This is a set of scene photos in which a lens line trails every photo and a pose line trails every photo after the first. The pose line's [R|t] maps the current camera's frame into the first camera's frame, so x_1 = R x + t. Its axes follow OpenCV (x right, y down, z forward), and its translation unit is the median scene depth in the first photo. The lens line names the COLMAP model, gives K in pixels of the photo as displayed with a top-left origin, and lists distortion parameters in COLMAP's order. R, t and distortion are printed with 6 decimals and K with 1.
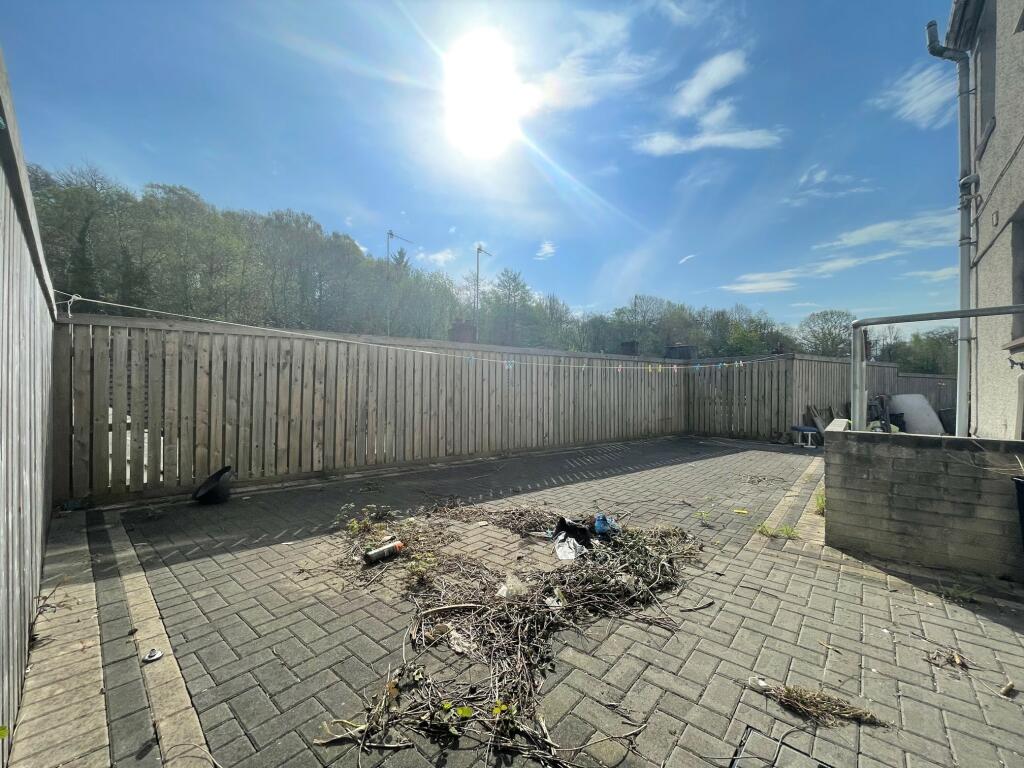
lens RADIAL K [[411.7, 0, 510.3], [0, 411.7, 386.1], [0, 0, 1]] dist [0.001319, 0.000359]
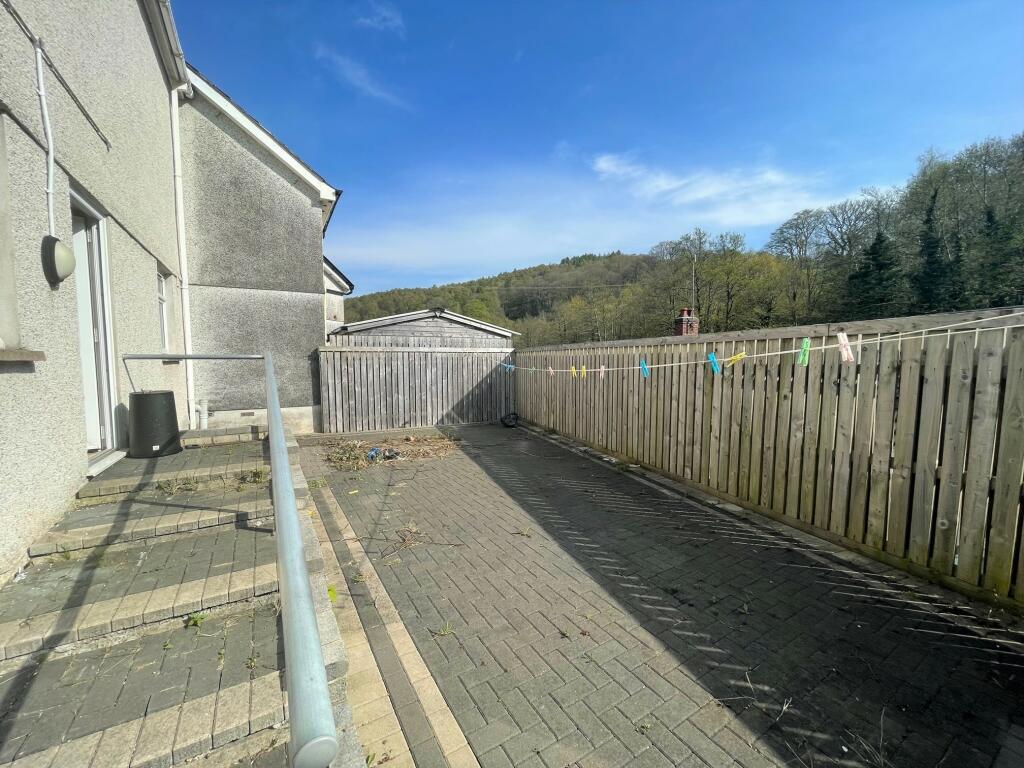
lens RADIAL K [[411.7, 0, 510.3], [0, 411.7, 386.1], [0, 0, 1]] dist [0.001319, 0.000359]
pose [[-0.310638, 0.067576, -0.948123, 1.429384], [0.015021, 0.997694, 0.066188, -0.099075], [0.950410, 0.006318, -0.310937, 1.655862]]
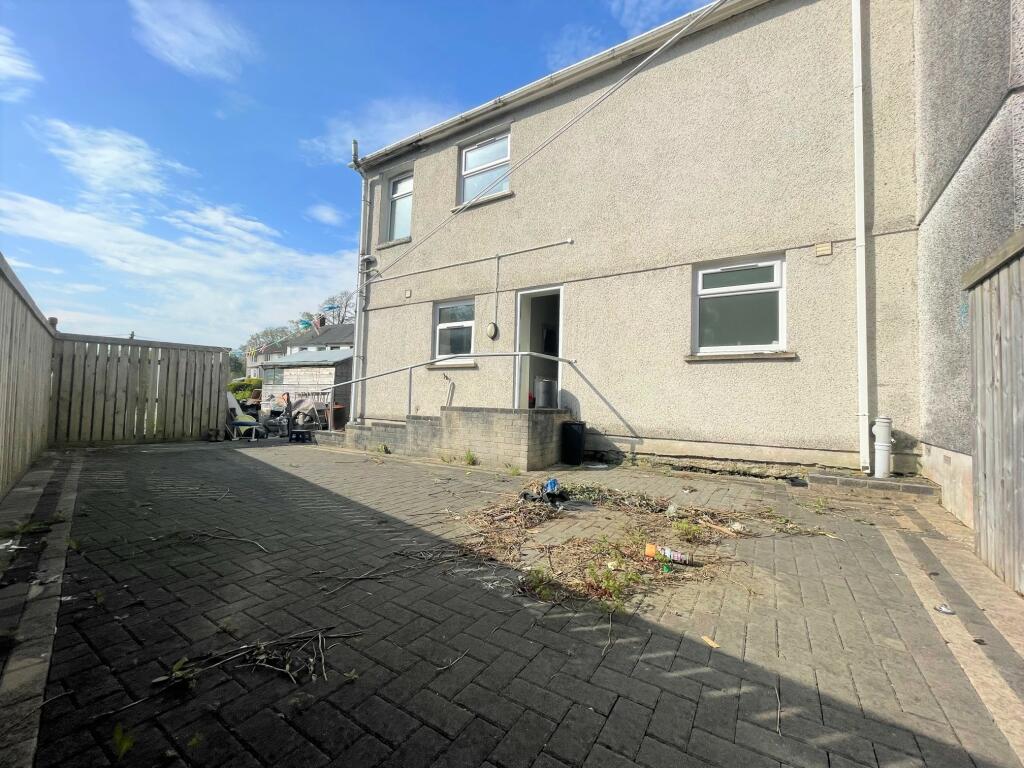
lens RADIAL K [[411.7, 0, 510.3], [0, 411.7, 386.1], [0, 0, 1]] dist [0.001319, 0.000359]
pose [[-0.146990, 0.035358, 0.988506, -0.758930], [-0.032116, 0.998663, -0.040497, 0.057592], [-0.988616, -0.037699, -0.145658, 0.980087]]
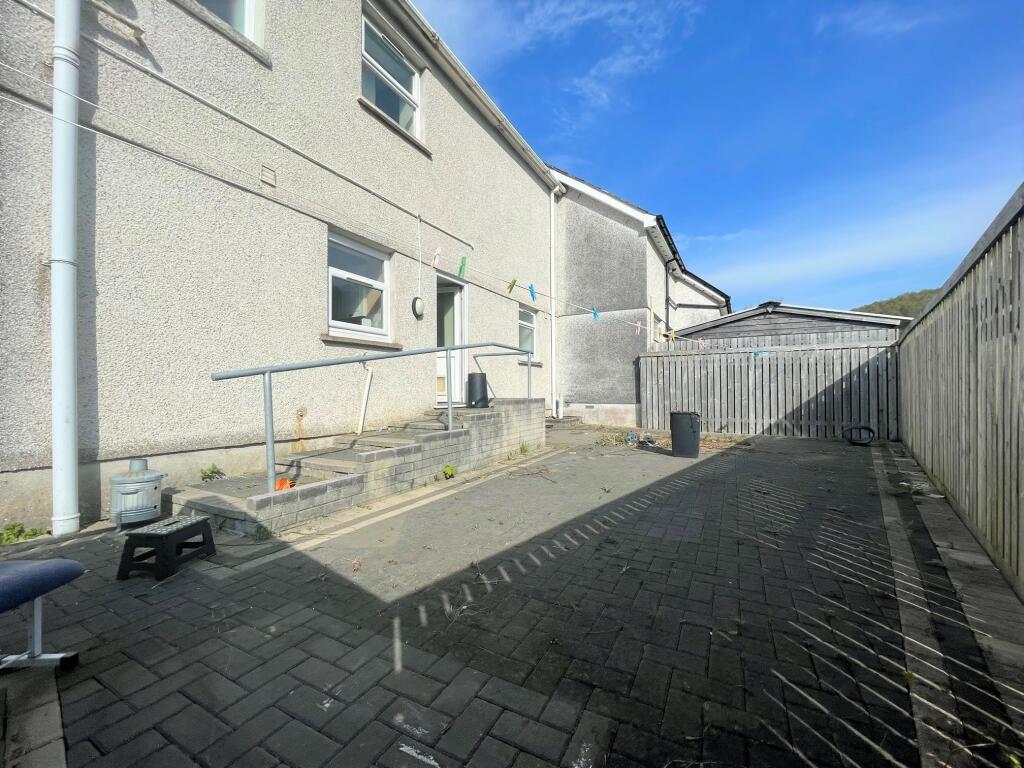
lens RADIAL K [[411.7, 0, 510.3], [0, 411.7, 386.1], [0, 0, 1]] dist [0.001319, 0.000359]
pose [[-0.975611, 0.007899, -0.219366, 1.015890], [0.011789, 0.999795, -0.016432, 0.053640], [0.219191, -0.018617, -0.975504, 2.297743]]
